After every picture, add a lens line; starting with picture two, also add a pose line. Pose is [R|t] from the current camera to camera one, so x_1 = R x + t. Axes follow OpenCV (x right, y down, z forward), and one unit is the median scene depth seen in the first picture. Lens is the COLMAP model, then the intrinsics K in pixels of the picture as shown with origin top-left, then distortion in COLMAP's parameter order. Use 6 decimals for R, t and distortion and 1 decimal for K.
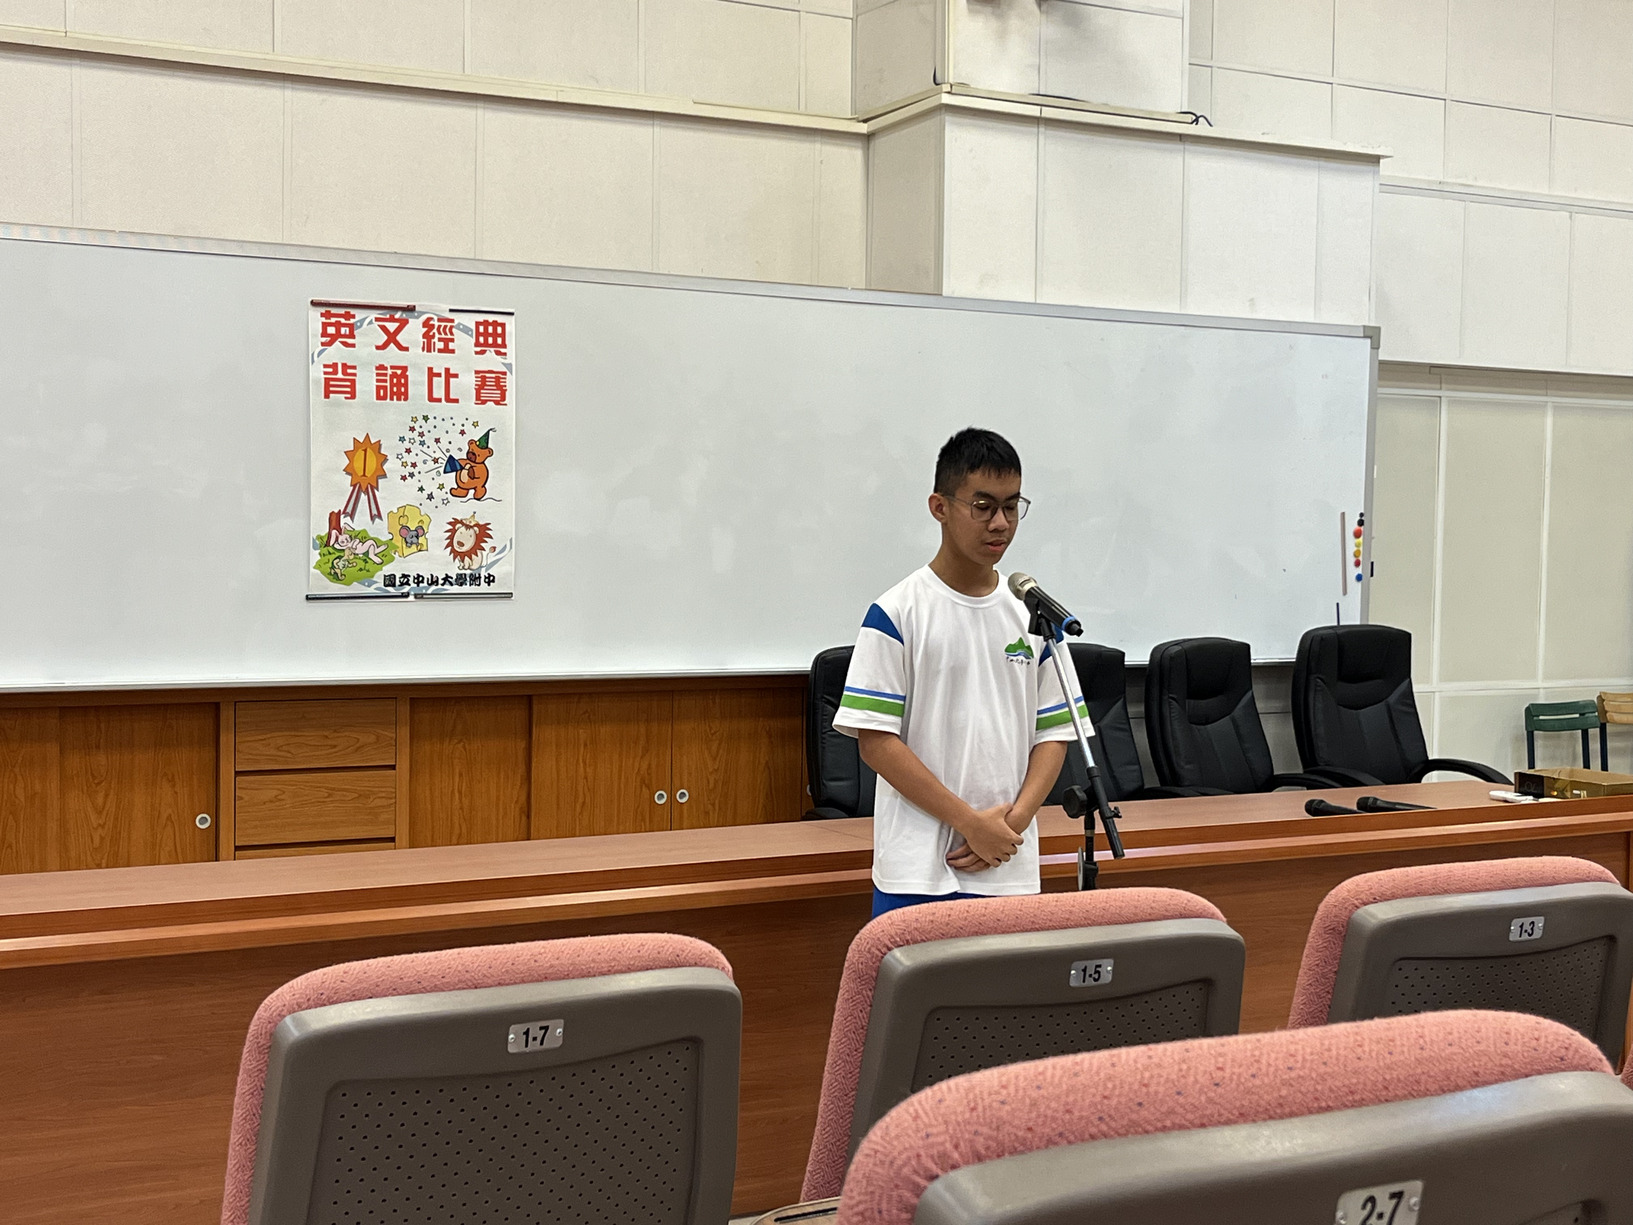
lens RADIAL K [[2195.0, 0, 821.3], [0, 2195.0, 617.8], [0, 0, 1]] dist [0.164552, -0.643510]
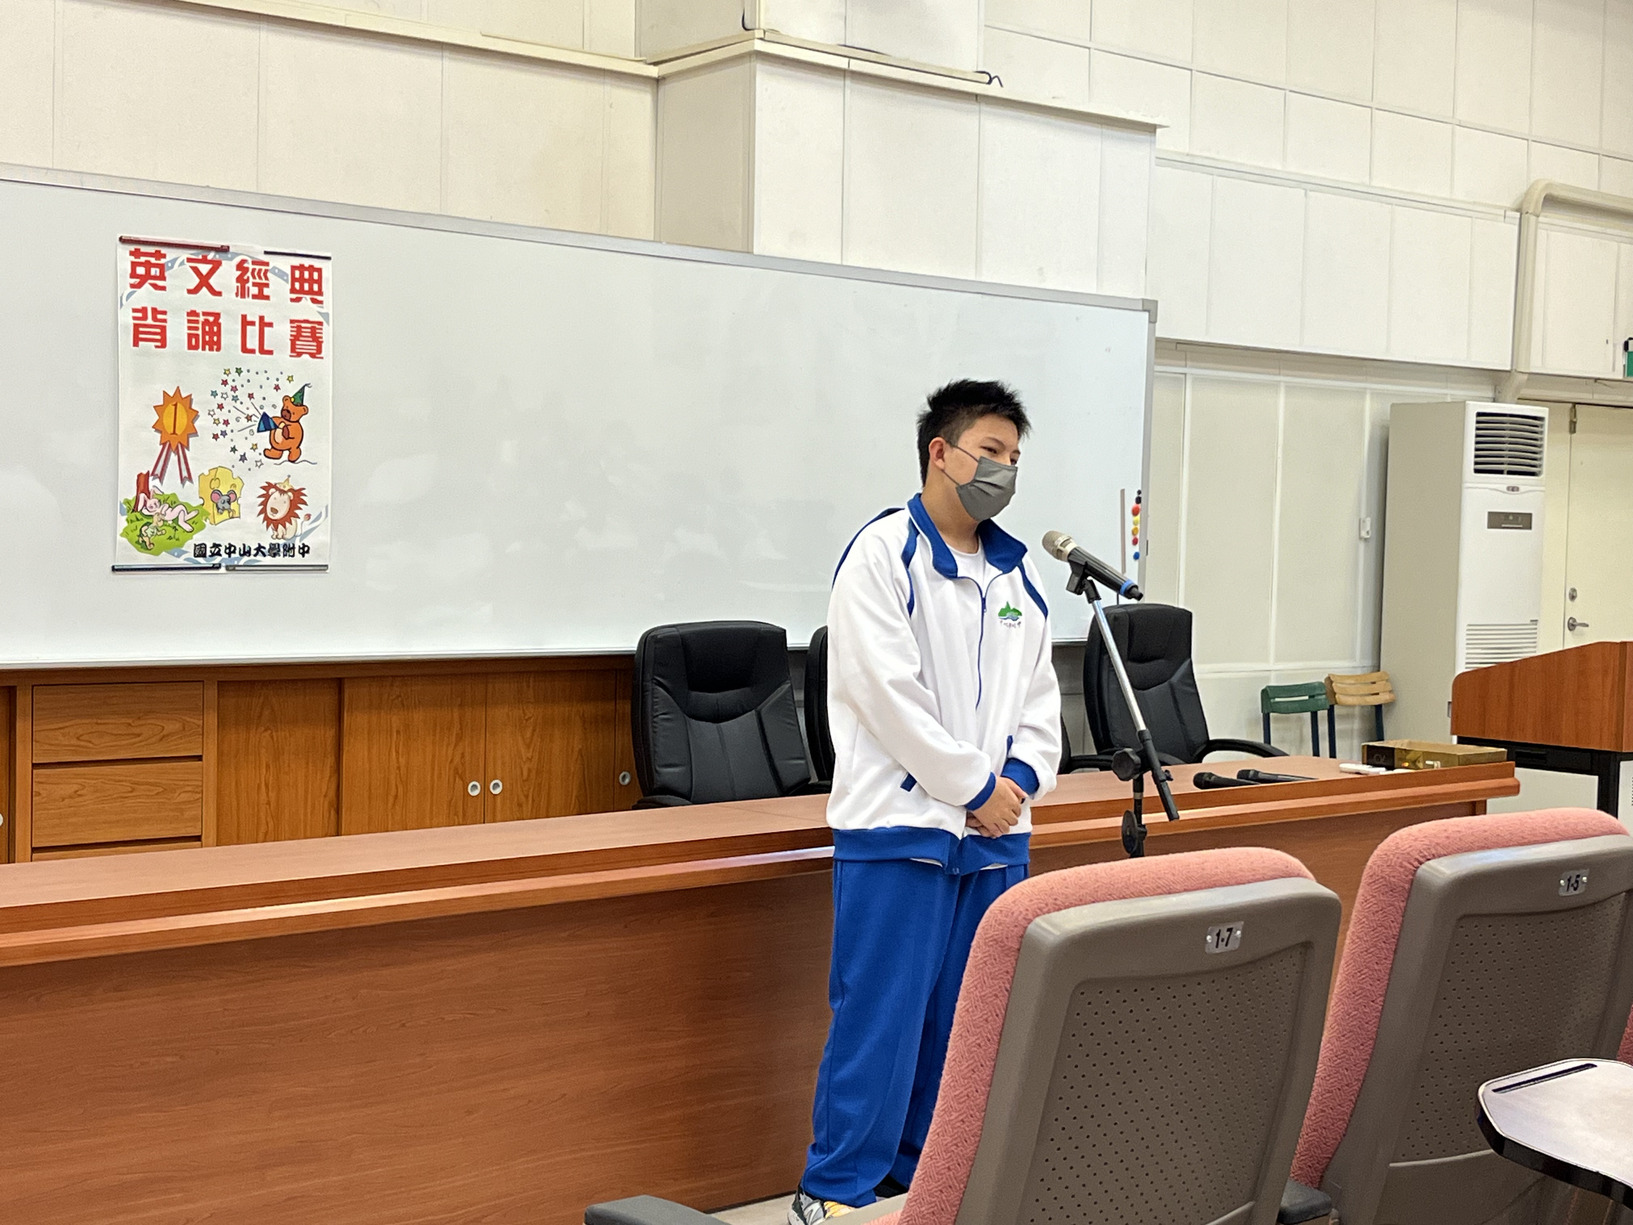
lens RADIAL K [[2425.7, 0, 819.9], [0, 2425.7, 624.8], [0, 0, 1]] dist [0.162365, -0.669868]
pose [[0.976014, -0.002778, 0.217689, -0.163576], [0.001946, 0.999990, 0.004035, 0.009785], [-0.217698, -0.003515, 0.976010, -0.028181]]
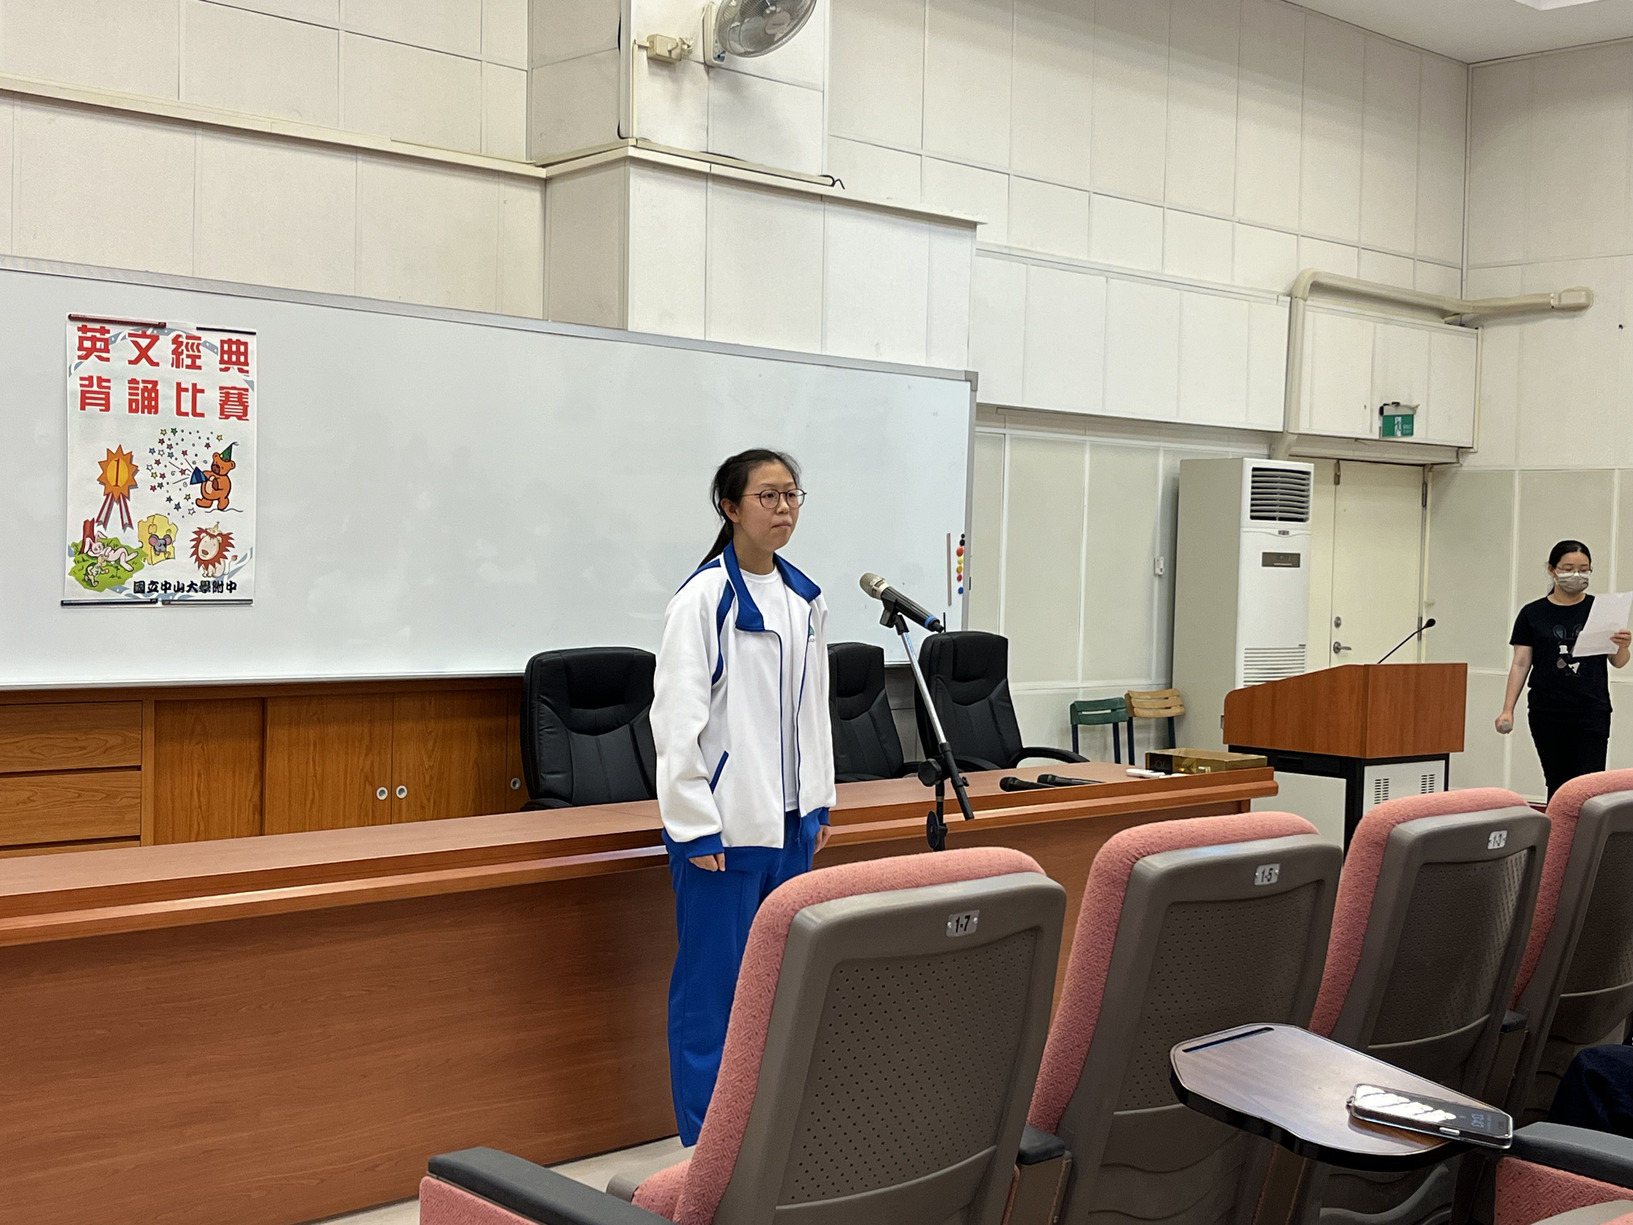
lens RADIAL K [[2108.0, 0, 795.7], [0, 2108.0, 625.2], [0, 0, 1]] dist [0.149480, -0.567253]
pose [[0.966465, -0.000989, 0.256796, -0.152051], [0.002508, 0.999981, -0.005588, 0.007150], [-0.256786, 0.006044, 0.966449, -0.041701]]
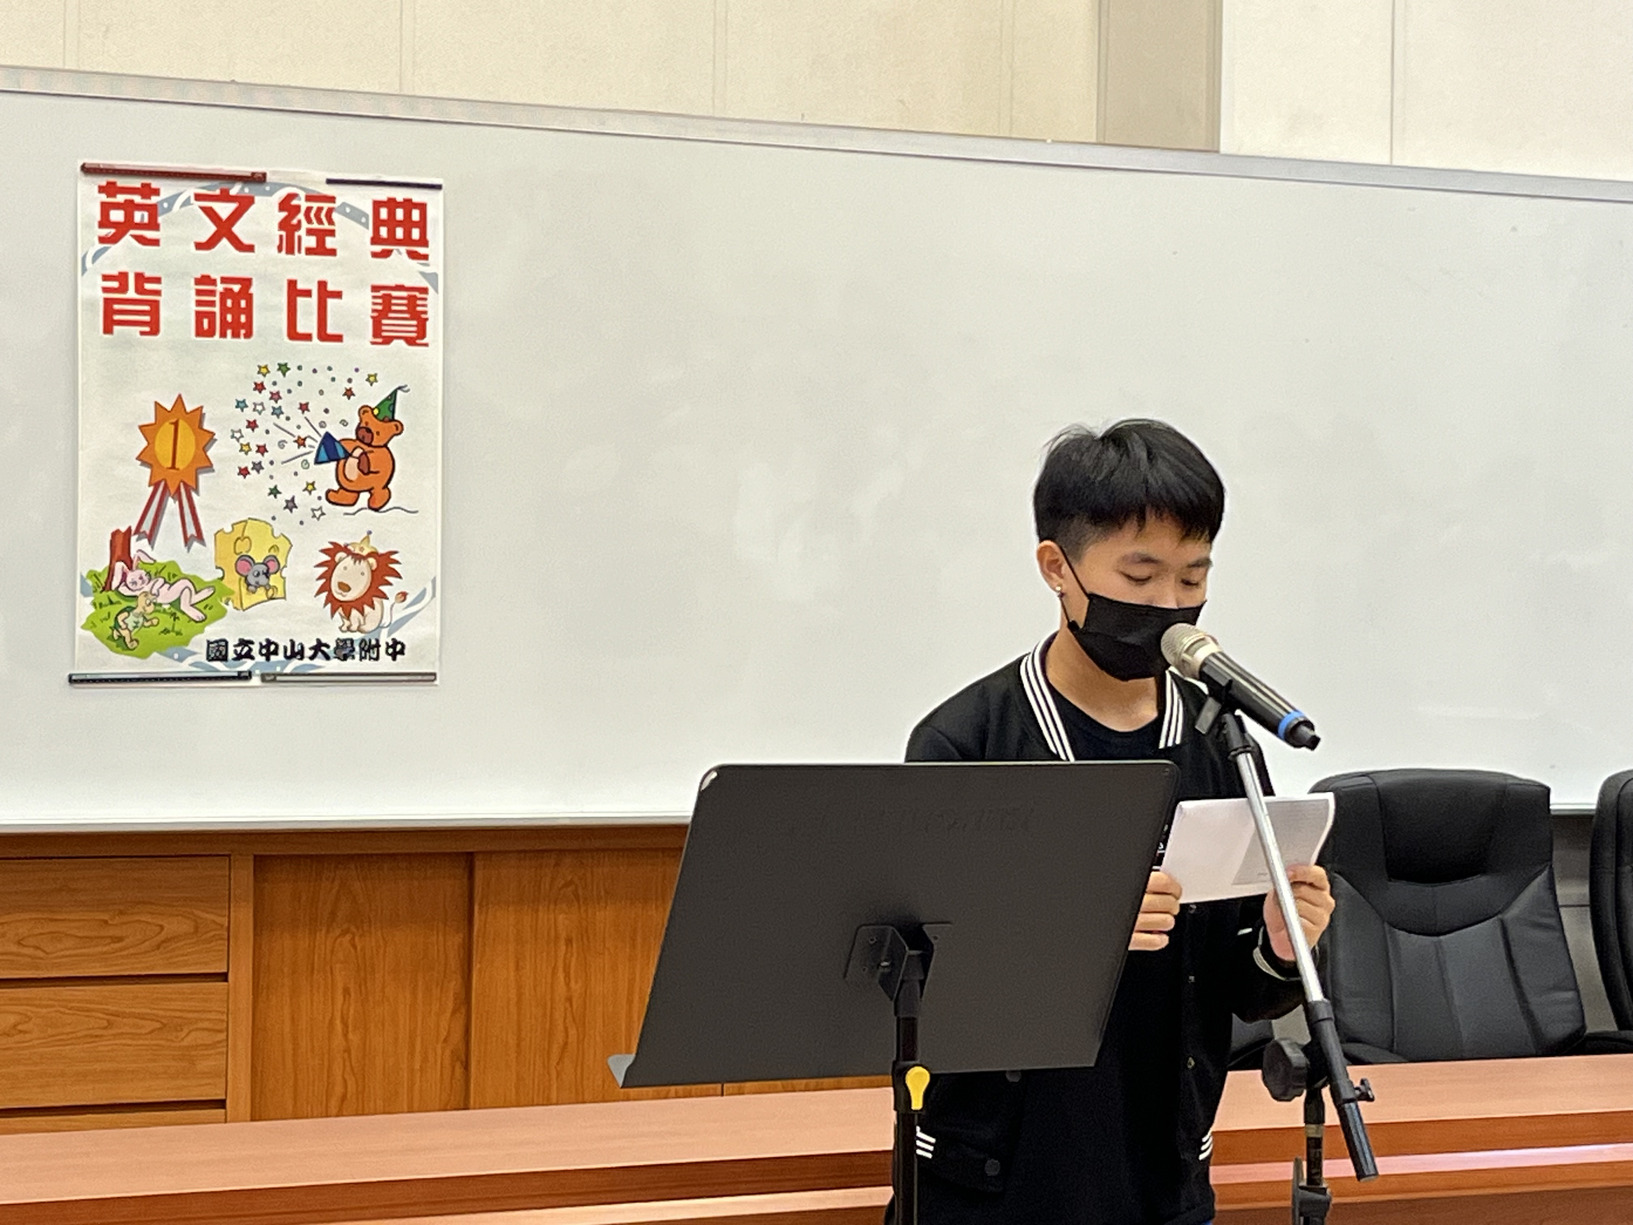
lens RADIAL K [[3558.8, 0, 839.1], [0, 3558.8, 619.7], [0, 0, 1]] dist [0.128632, -0.233391]
pose [[0.994201, 0.002208, -0.107519, 0.064076], [-0.005753, 0.999450, -0.032669, 0.004492], [0.107388, 0.033098, 0.993666, 0.092897]]
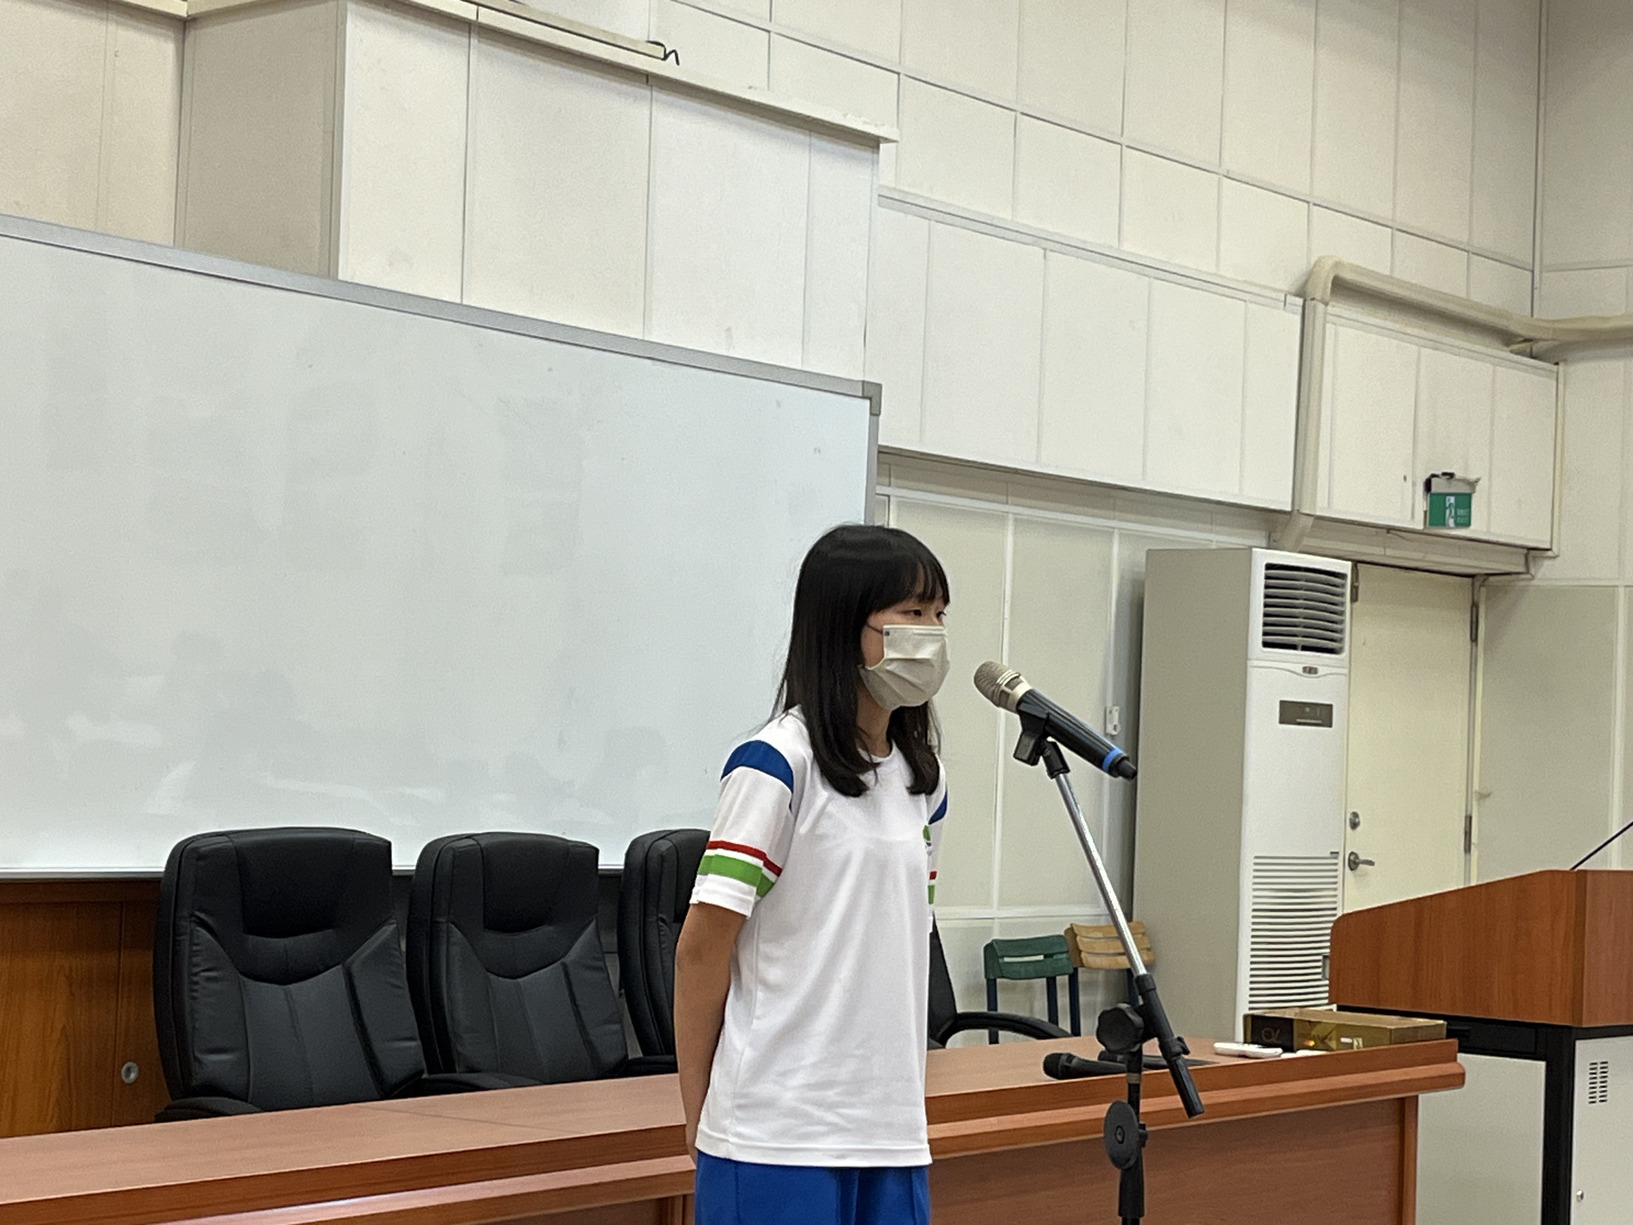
lens RADIAL K [[3302.6, 0, 819.2], [0, 3302.6, 614.4], [0, 0, 1]] dist [0.183992, -0.810378]
pose [[0.914531, 0.036231, 0.402890, -0.224703], [-0.006013, 0.997088, -0.076016, 0.023468], [-0.404471, 0.067097, 0.912086, 0.093719]]
